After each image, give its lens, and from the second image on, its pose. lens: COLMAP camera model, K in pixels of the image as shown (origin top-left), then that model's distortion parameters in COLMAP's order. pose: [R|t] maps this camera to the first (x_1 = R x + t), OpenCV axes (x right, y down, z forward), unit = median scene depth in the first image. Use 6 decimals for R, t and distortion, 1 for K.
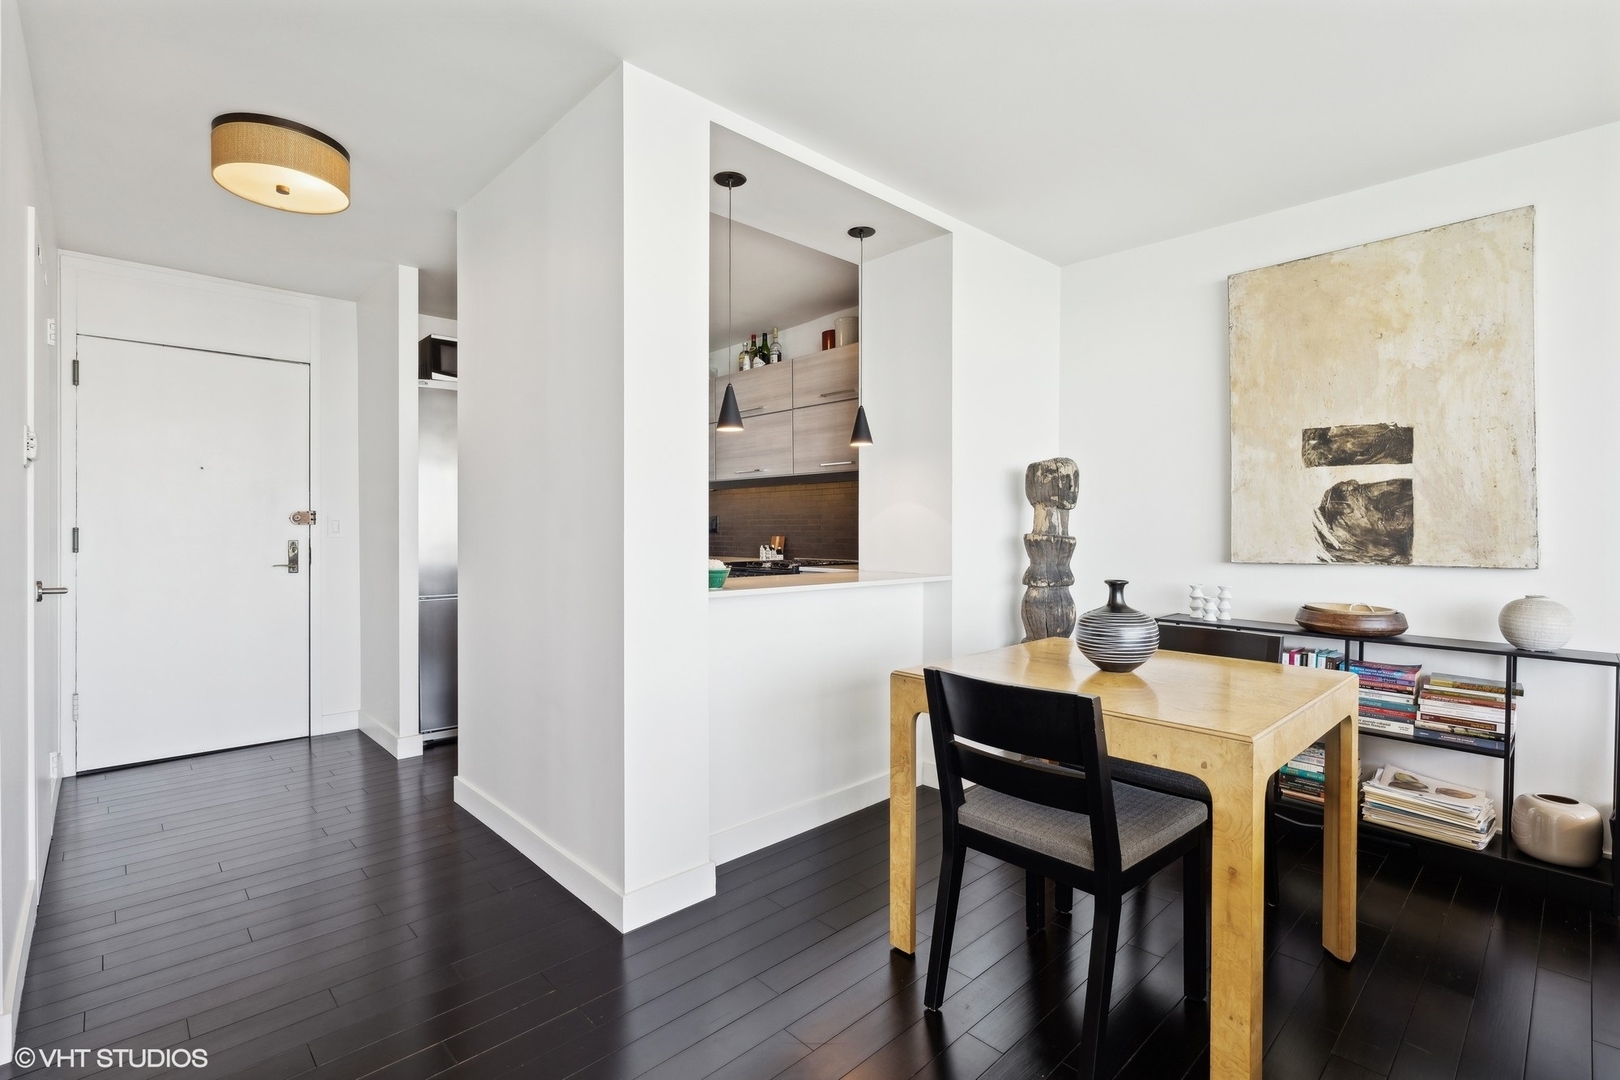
lens RADIAL K [[745.1, 0, 805.4], [0, 745.1, 535.6], [0, 0, 1]] dist [-0.003310, 0.000554]
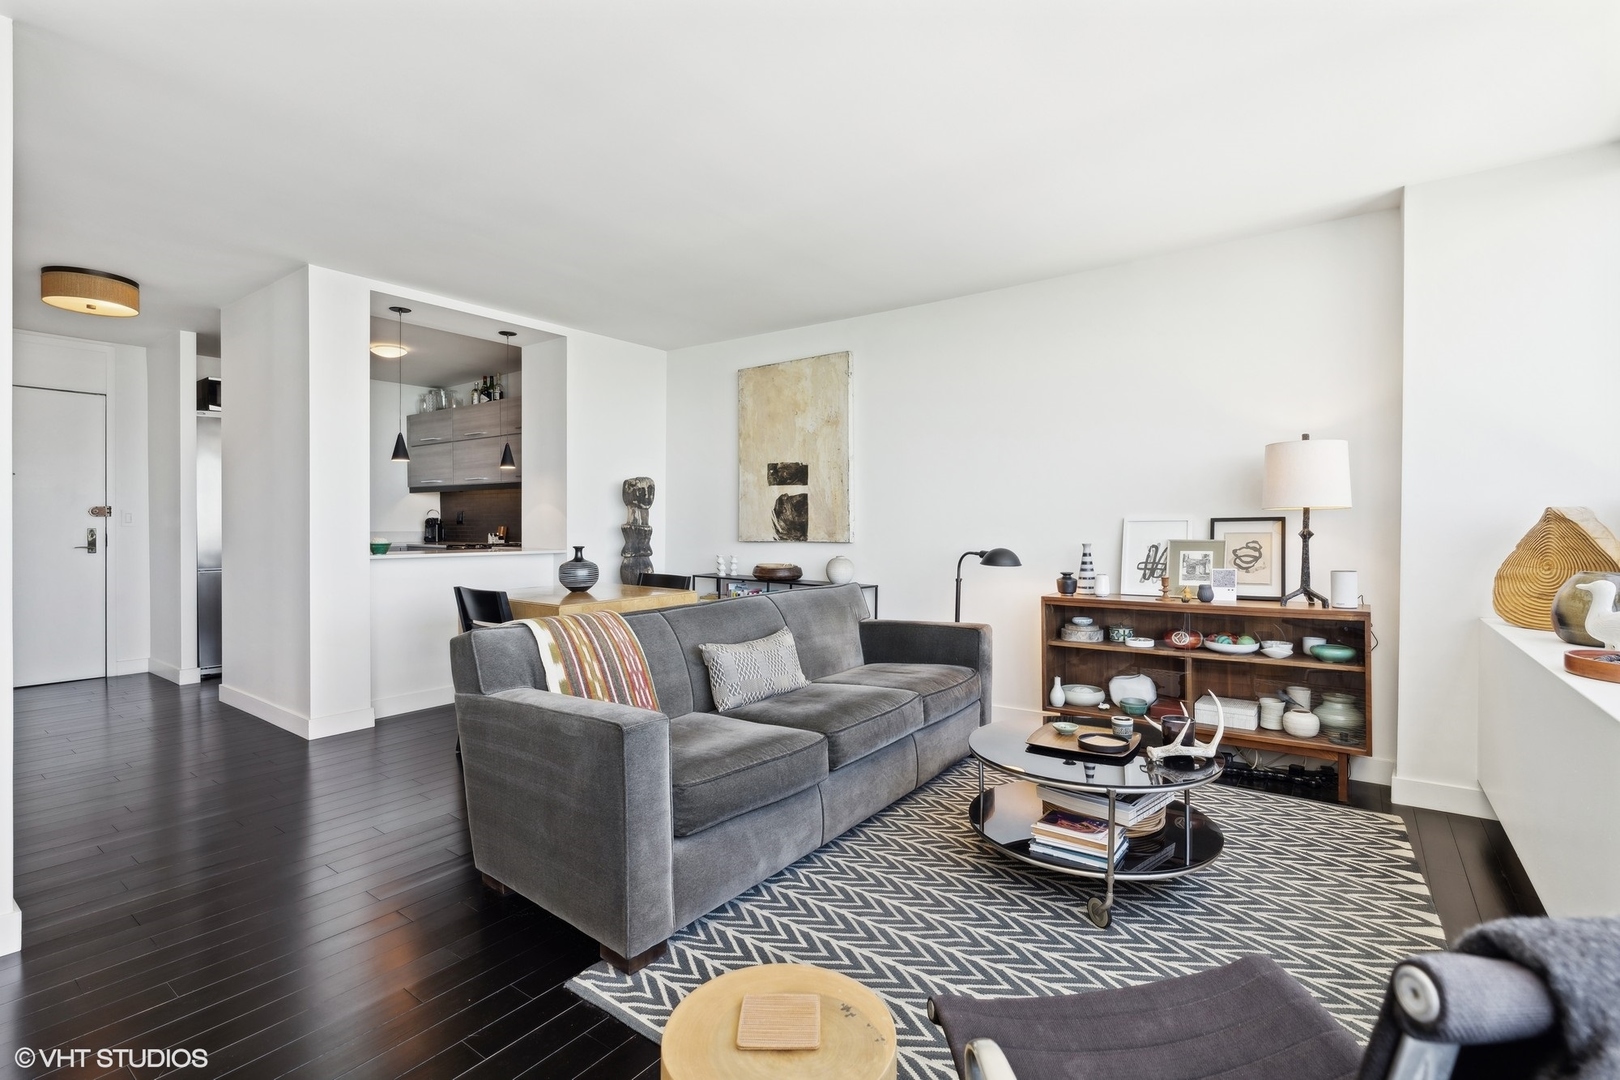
lens RADIAL K [[744.0, 0, 806.1], [0, 744.0, 531.0], [0, 0, 1]] dist [-0.002457, -0.000552]
pose [[0.984220, 0.000368, 0.176951, 0.465567], [-0.000660, 0.999999, 0.001592, 0.011154], [-0.176950, -0.001684, 0.984218, -0.742122]]
